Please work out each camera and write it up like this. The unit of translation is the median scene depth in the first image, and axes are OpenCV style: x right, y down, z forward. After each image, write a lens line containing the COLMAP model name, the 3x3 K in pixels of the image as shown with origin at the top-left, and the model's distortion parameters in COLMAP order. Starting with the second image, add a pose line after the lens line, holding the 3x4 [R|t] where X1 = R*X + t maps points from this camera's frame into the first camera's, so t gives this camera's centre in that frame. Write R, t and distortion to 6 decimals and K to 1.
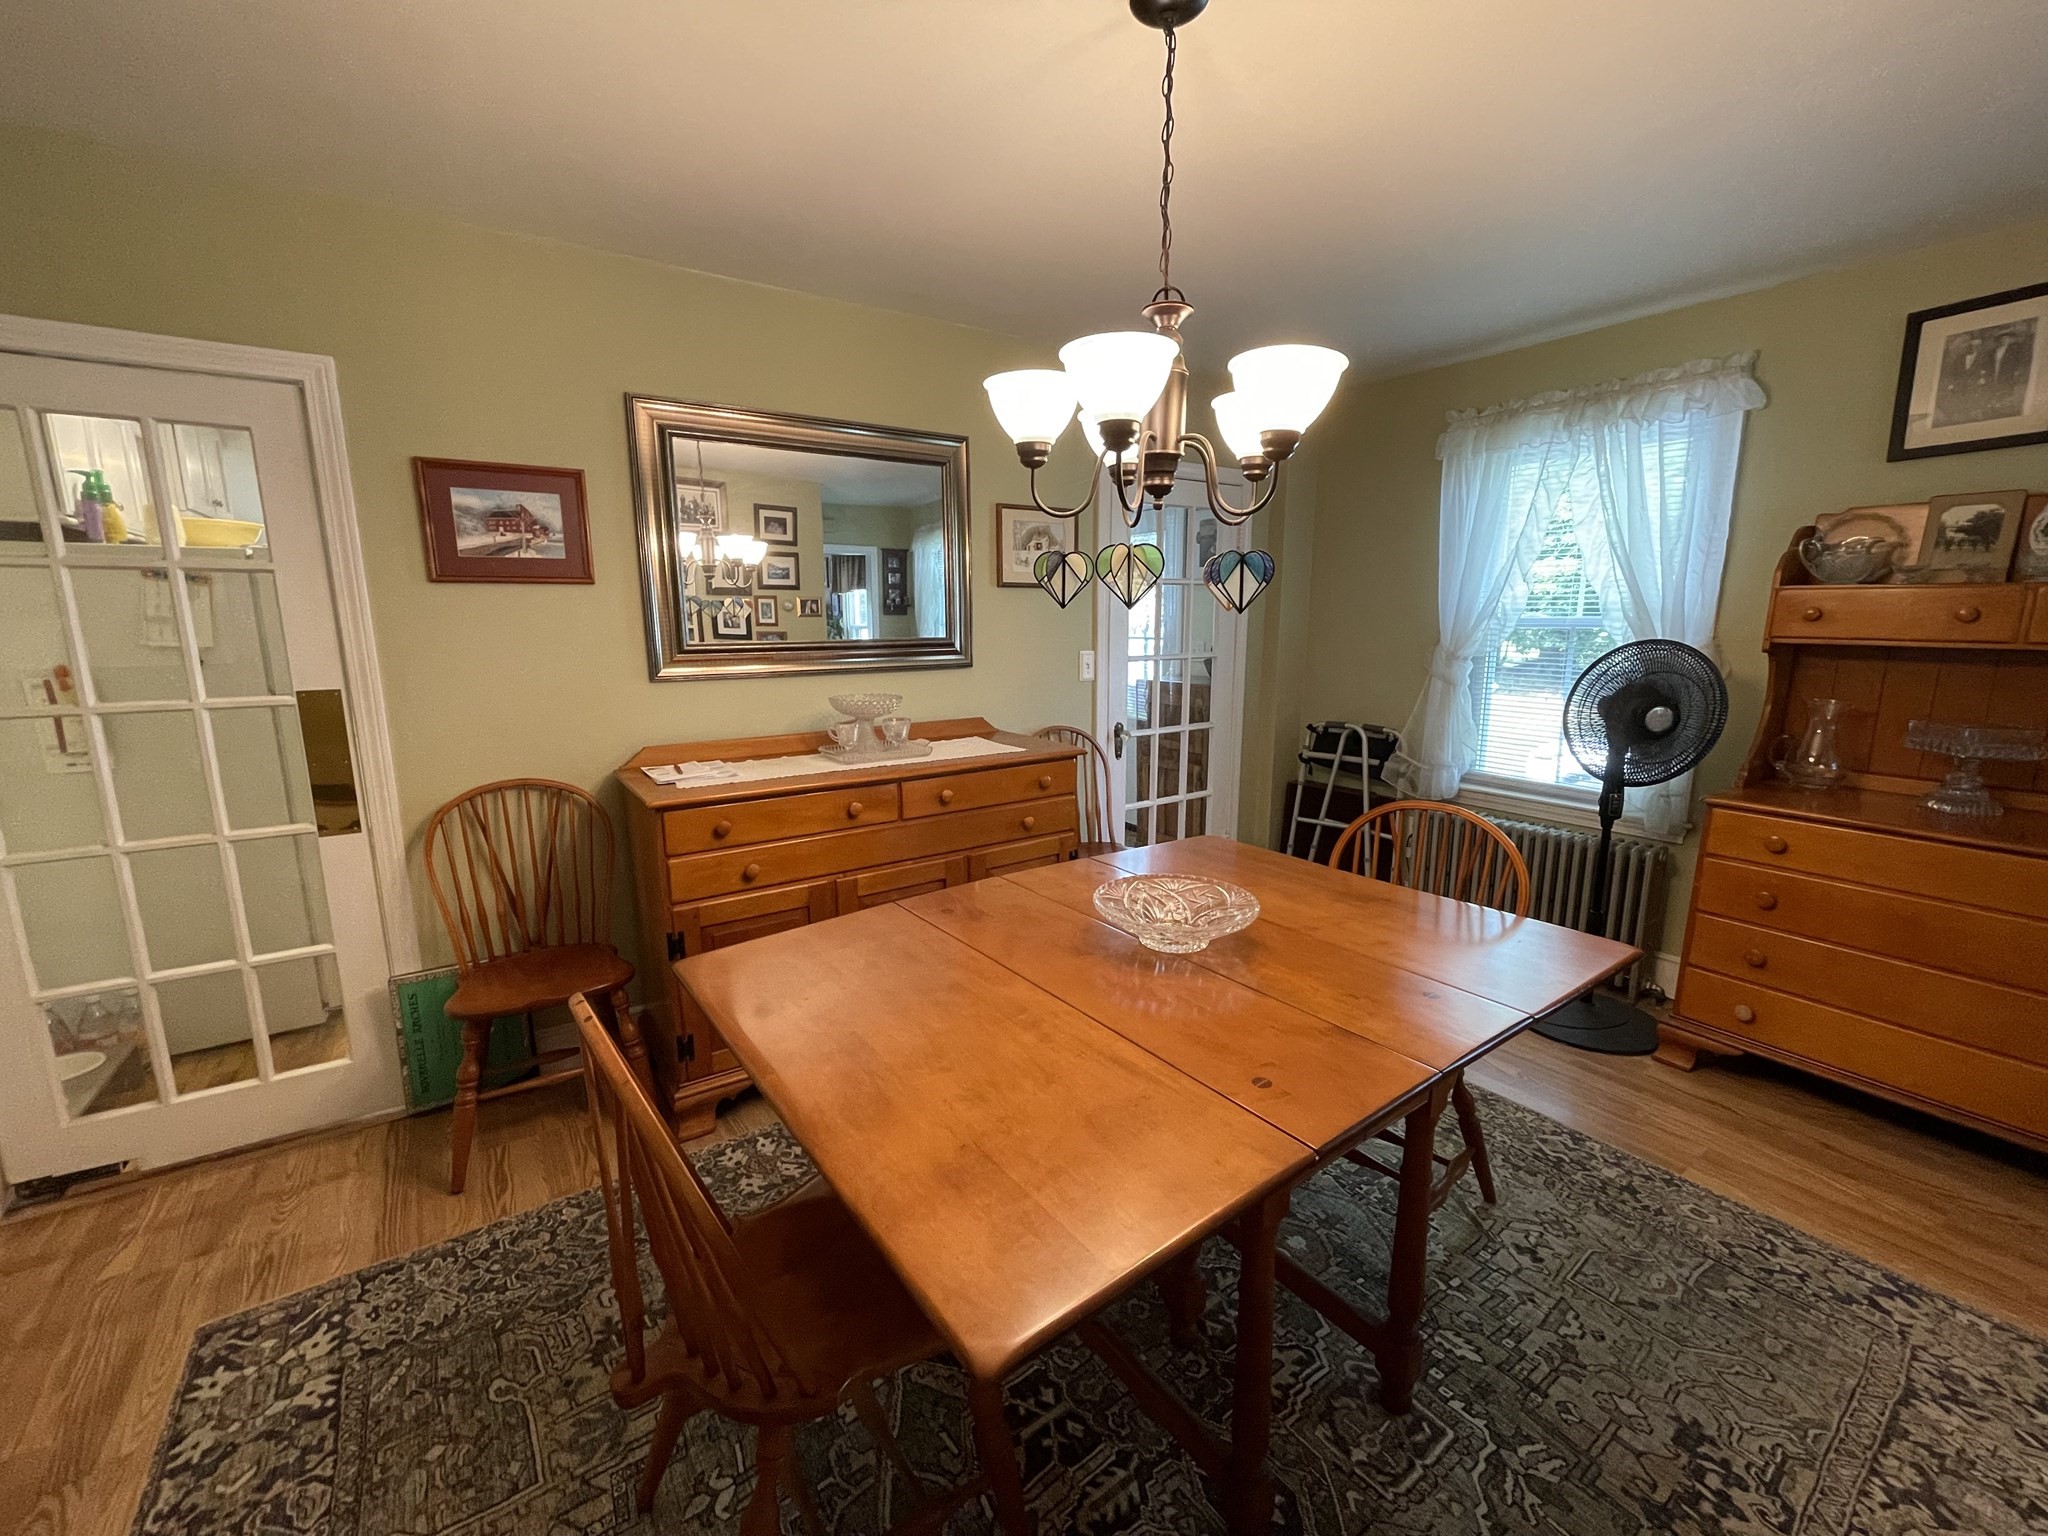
lens RADIAL K [[846.4, 0, 1024.0], [0, 846.4, 768.0], [0, 0, 1]] dist [-0.001572, -0.000215]
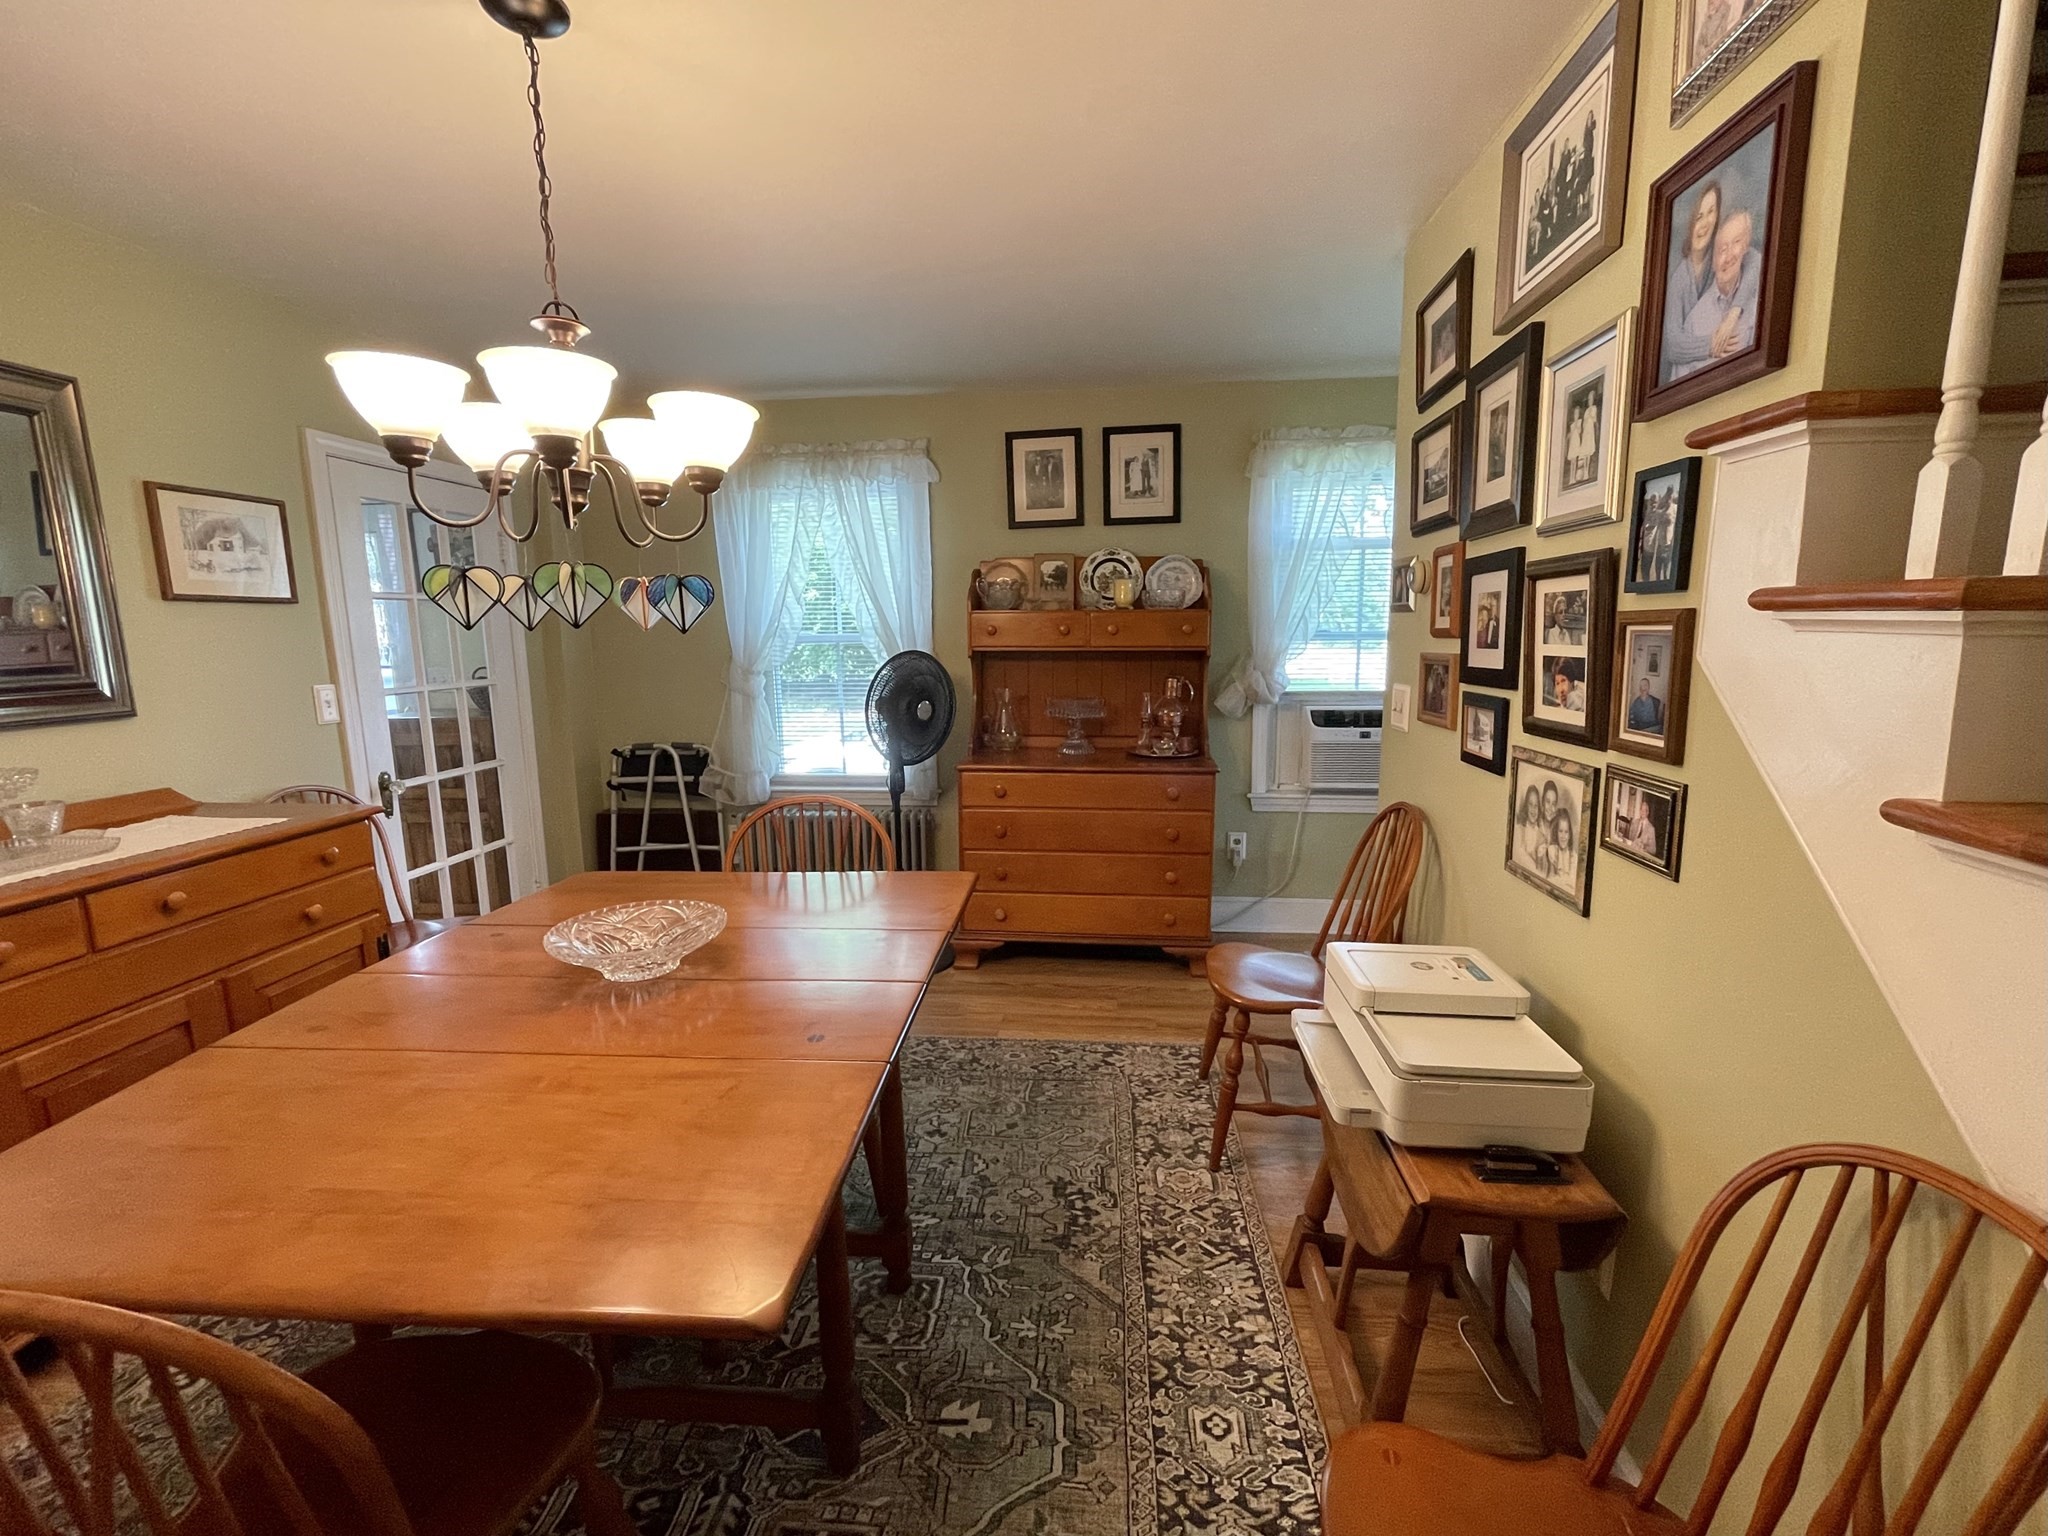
lens RADIAL K [[872.4, 0, 1068.5], [0, 872.4, 765.9], [0, 0, 1]] dist [0.001043, 0.000130]
pose [[0.620595, -0.127344, 0.773721, -0.165342], [0.149863, 0.987798, 0.042375, 0.002805], [-0.769677, 0.089655, 0.632107, -0.021401]]
